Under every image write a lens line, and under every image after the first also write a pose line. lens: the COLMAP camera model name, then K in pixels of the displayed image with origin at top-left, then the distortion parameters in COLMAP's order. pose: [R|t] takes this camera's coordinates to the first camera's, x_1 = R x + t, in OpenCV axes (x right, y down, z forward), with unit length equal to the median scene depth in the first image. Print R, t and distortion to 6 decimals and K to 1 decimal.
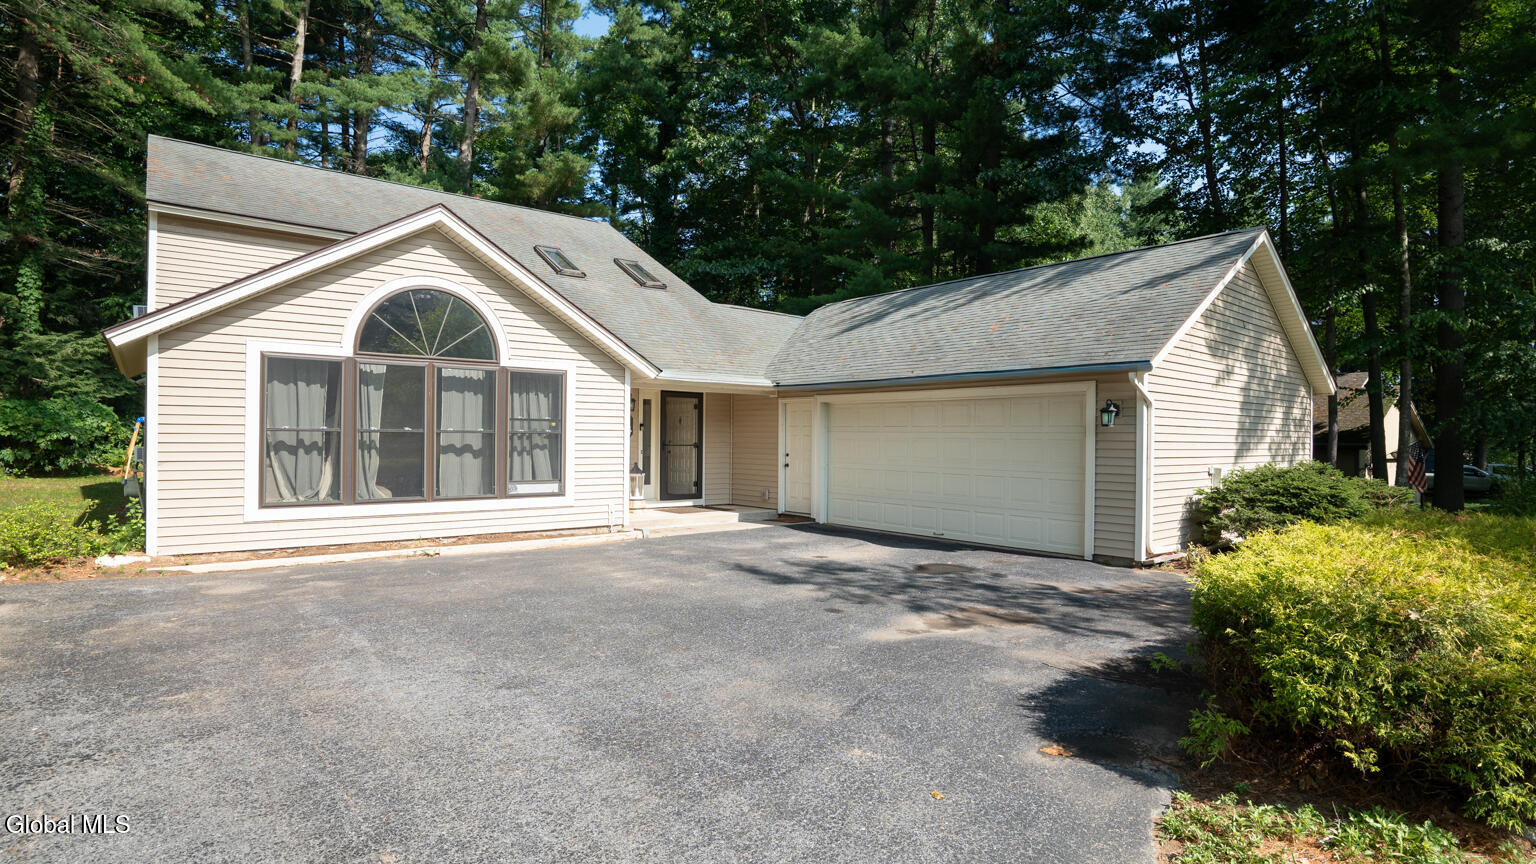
lens RADIAL K [[765.0, 0, 764.8], [0, 765.0, 434.4], [0, 0, 1]] dist [-0.051807, 0.036478]
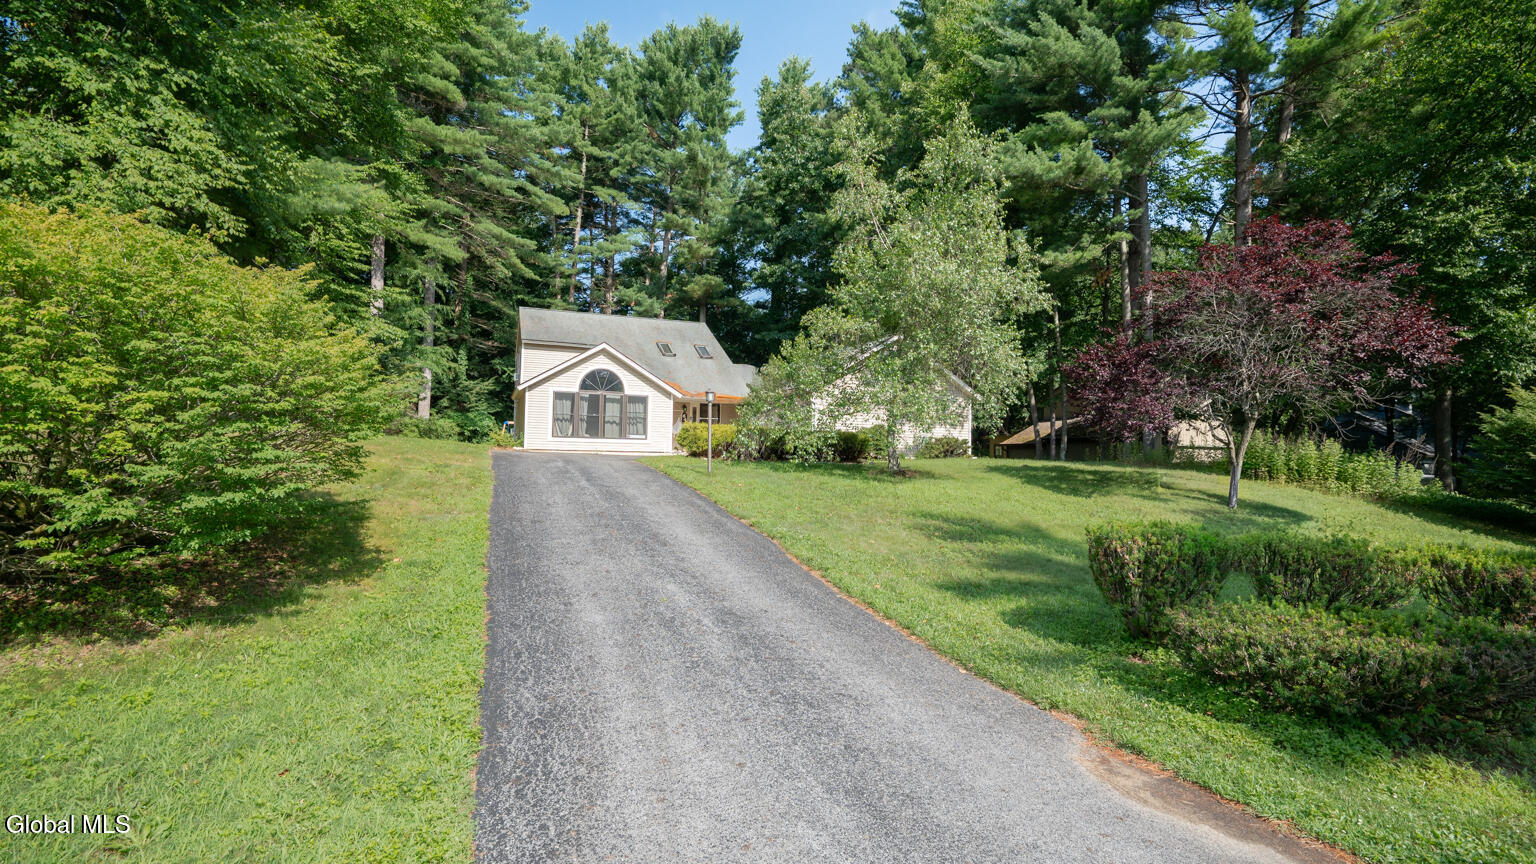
lens RADIAL K [[707.0, 0, 763.0], [0, 707.0, 436.0], [0, 0, 1]] dist [-0.063289, 0.026957]
pose [[0.953165, 0.004607, -0.302417, 0.977744], [-0.013012, 0.999583, -0.025784, 0.134309], [0.302172, 0.028512, 0.952827, -1.419653]]
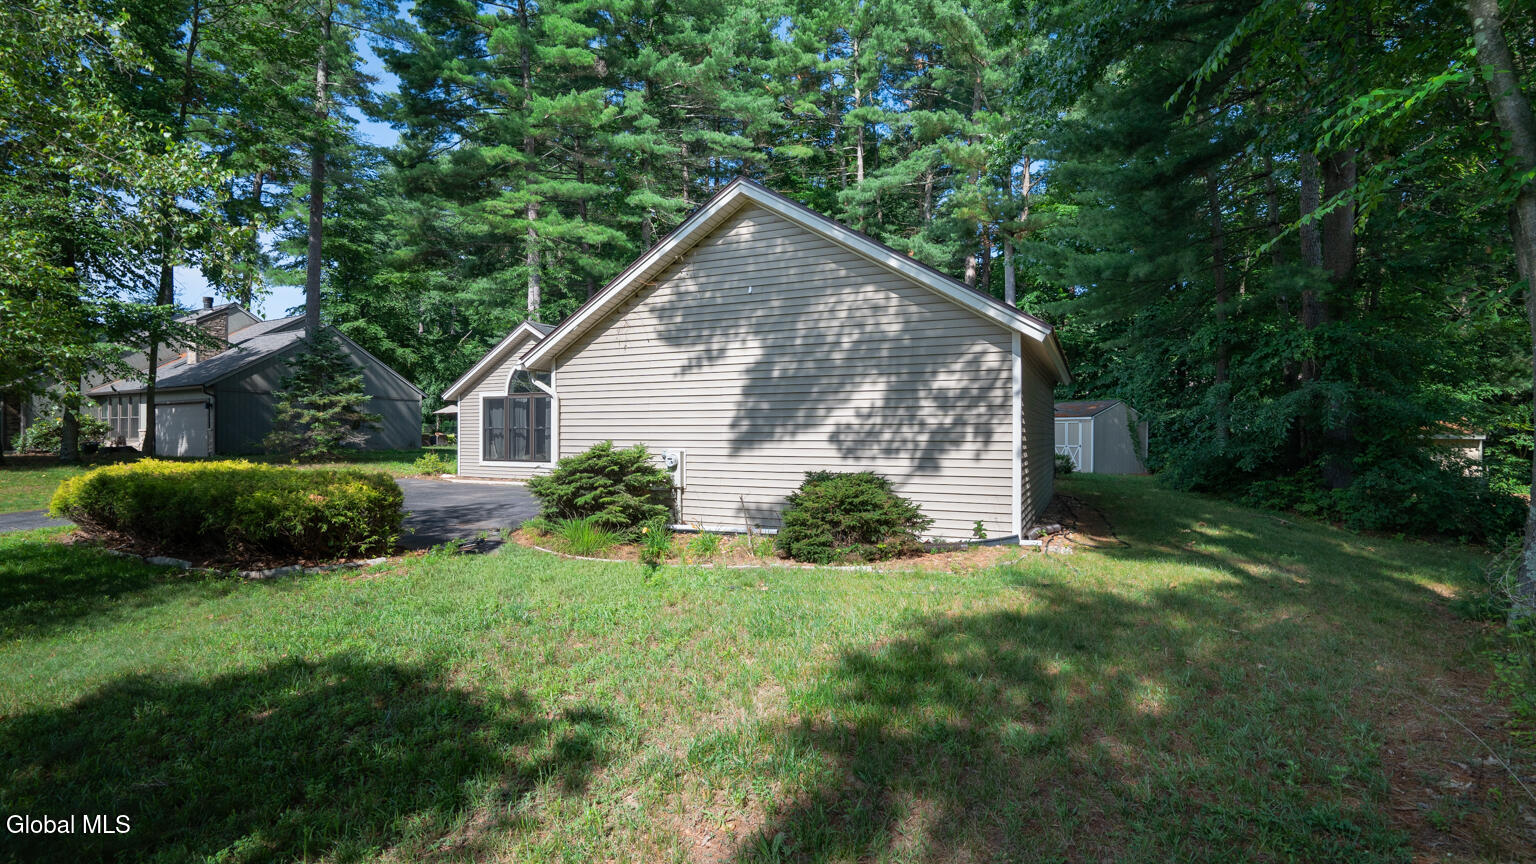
lens RADIAL K [[707.0, 0, 763.0], [0, 707.0, 436.0], [0, 0, 1]] dist [-0.063289, 0.026957]
pose [[0.422947, -0.006597, -0.906130, 1.493763], [0.009255, 0.999953, -0.002960, 0.028005], [0.906107, -0.007135, 0.422988, 0.711004]]
